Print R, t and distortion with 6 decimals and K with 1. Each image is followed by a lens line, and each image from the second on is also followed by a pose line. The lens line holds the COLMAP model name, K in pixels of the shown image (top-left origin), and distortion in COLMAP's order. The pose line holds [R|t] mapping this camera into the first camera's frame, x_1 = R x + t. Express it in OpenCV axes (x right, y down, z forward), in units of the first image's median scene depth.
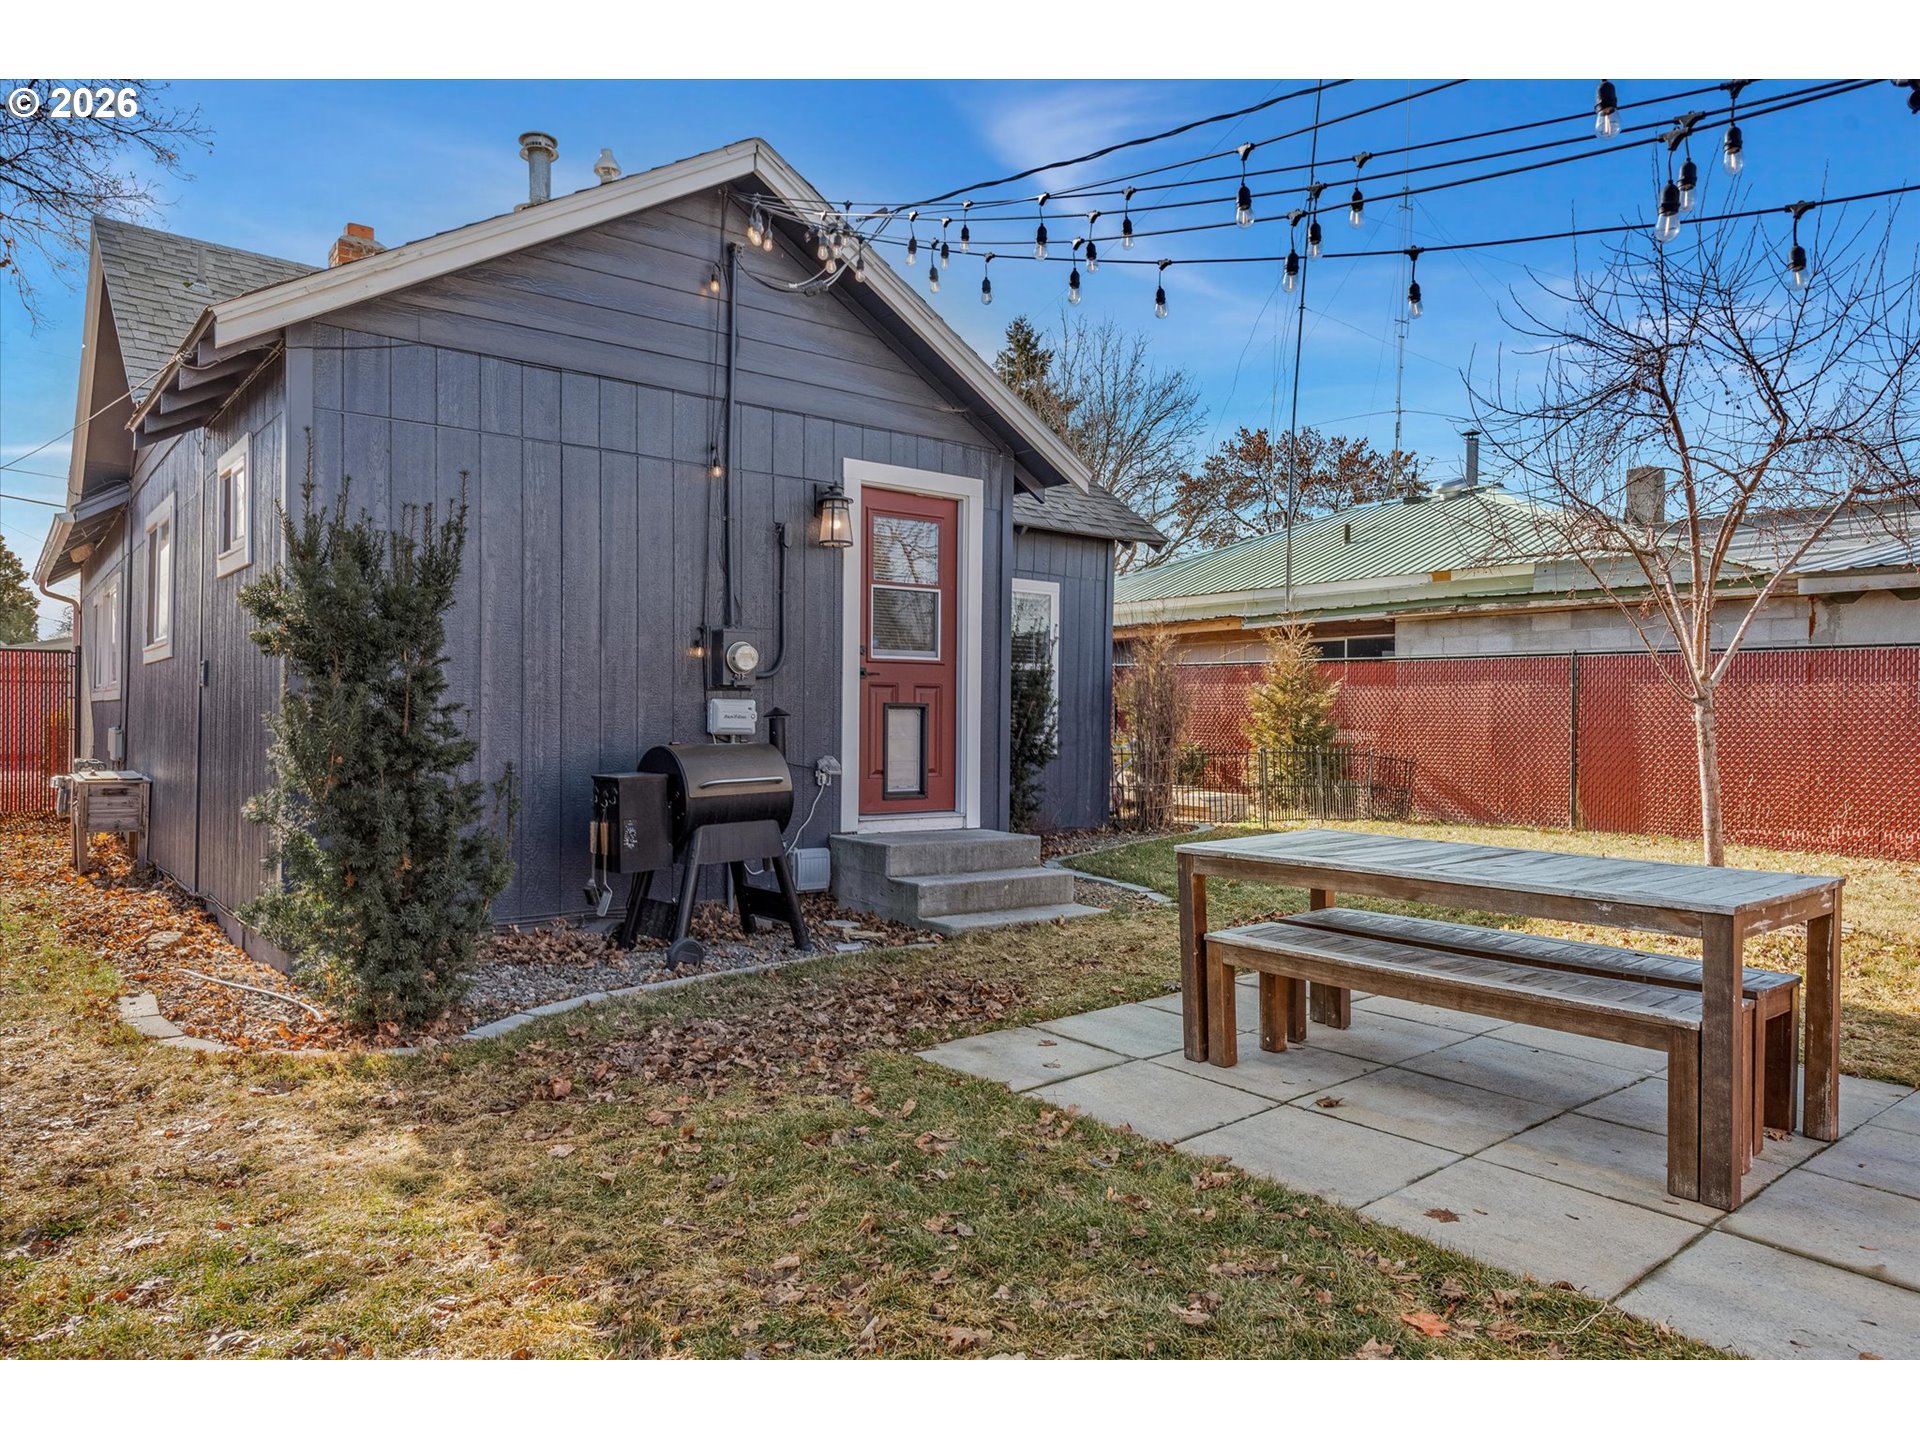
lens RADIAL K [[1232.0, 0, 960.0], [0, 1232.0, 720.0], [0, 0, 1]] dist [-0.000528, -0.000656]
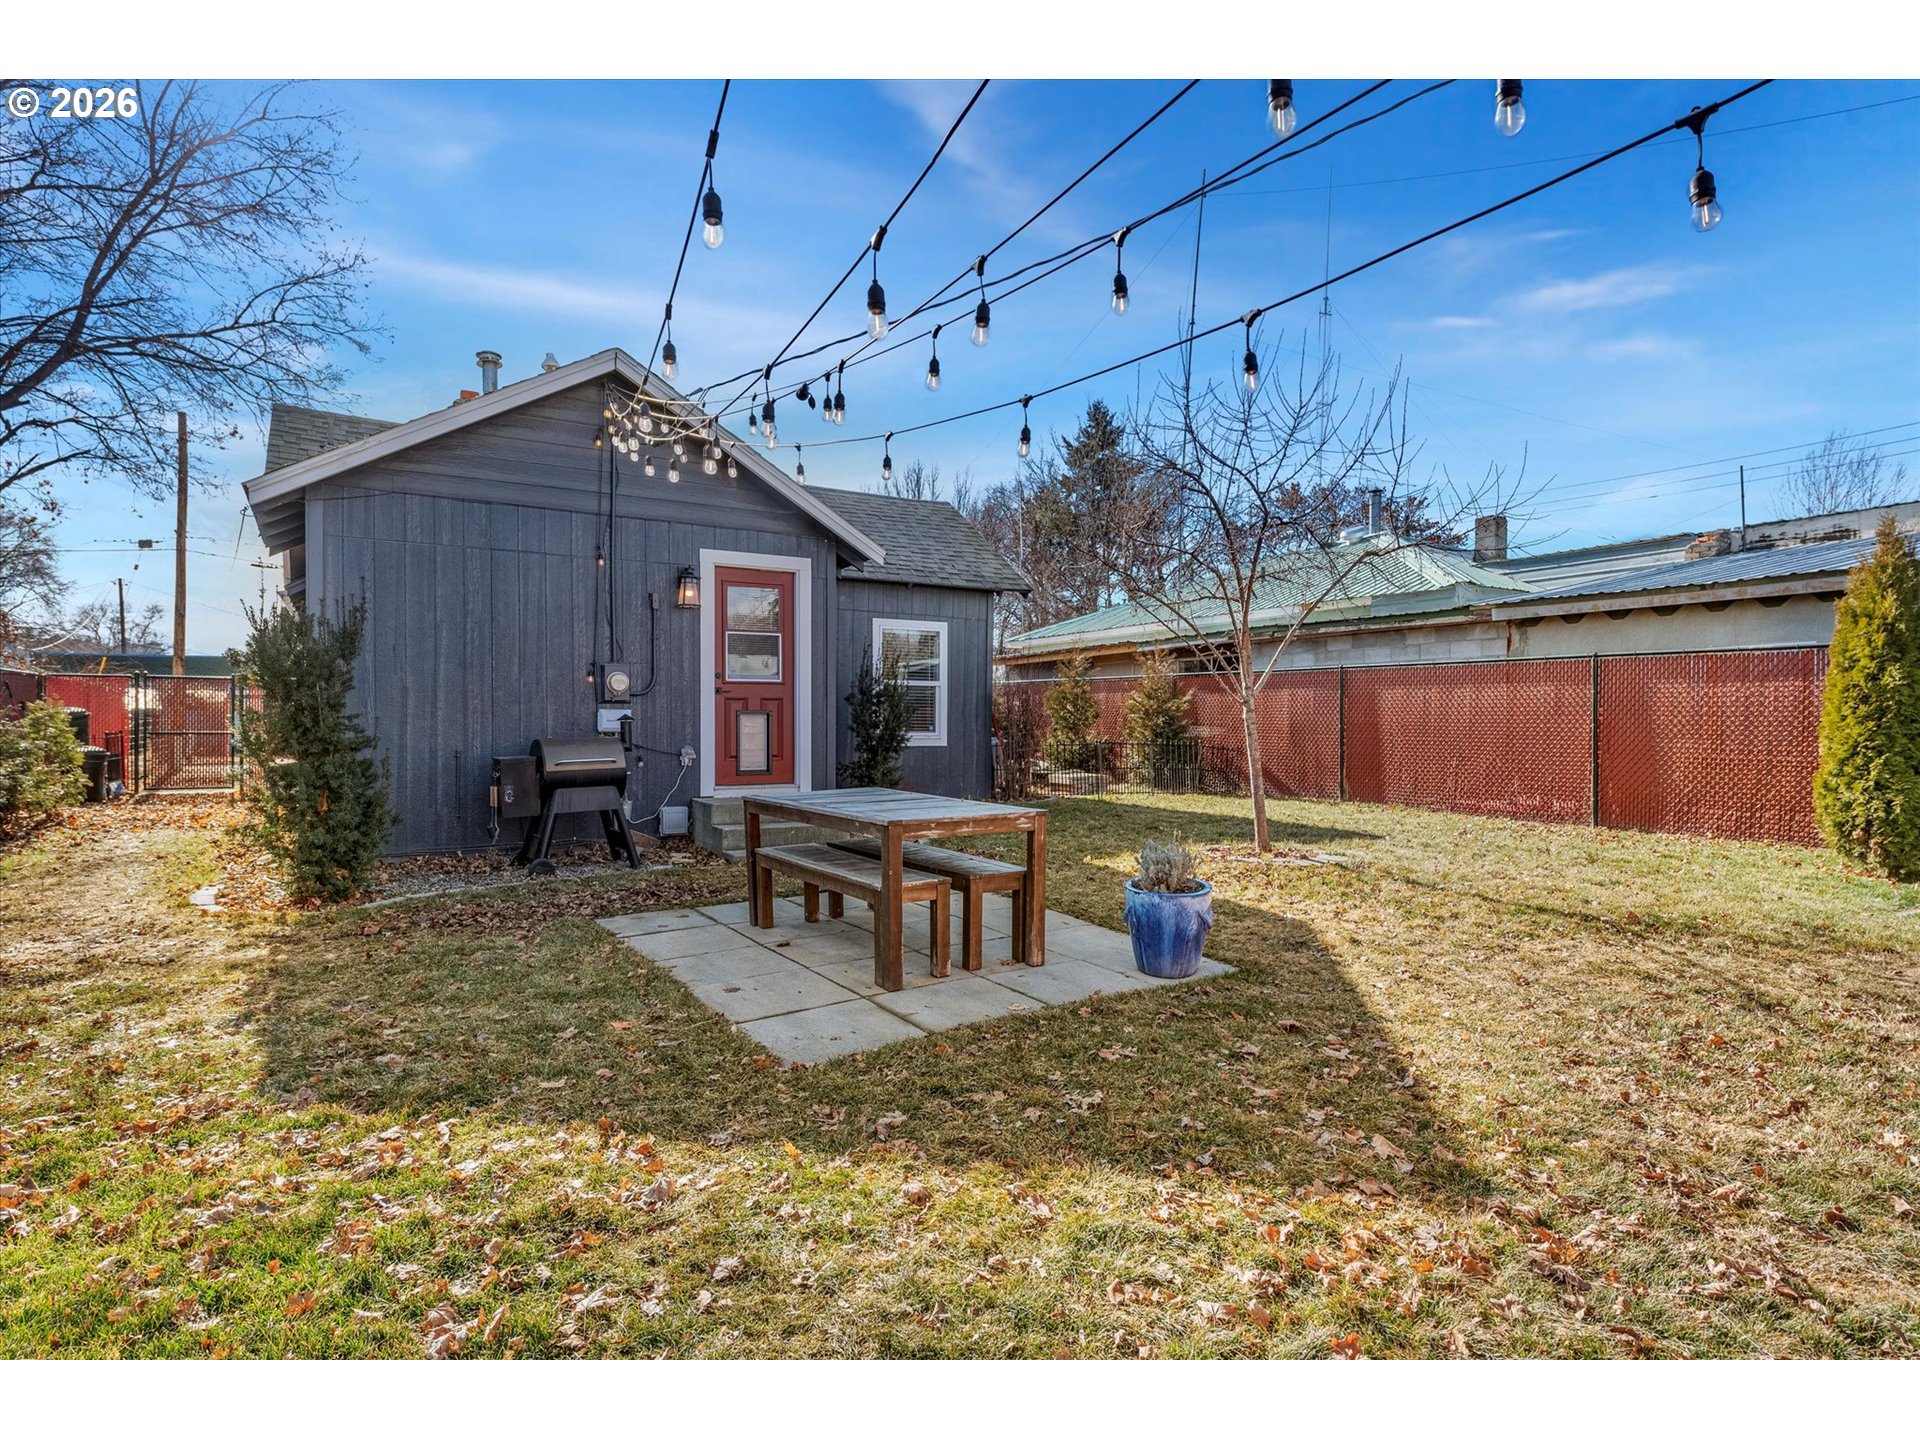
lens RADIAL K [[990.7, 0, 971.1], [0, 990.7, 714.0], [0, 0, 1]] dist [0.004319, 0.000429]
pose [[0.993999, -0.009681, -0.108959, 0.376570], [0.008703, 0.999917, -0.009448, 0.004534], [0.109041, 0.008443, 0.994001, -0.175881]]
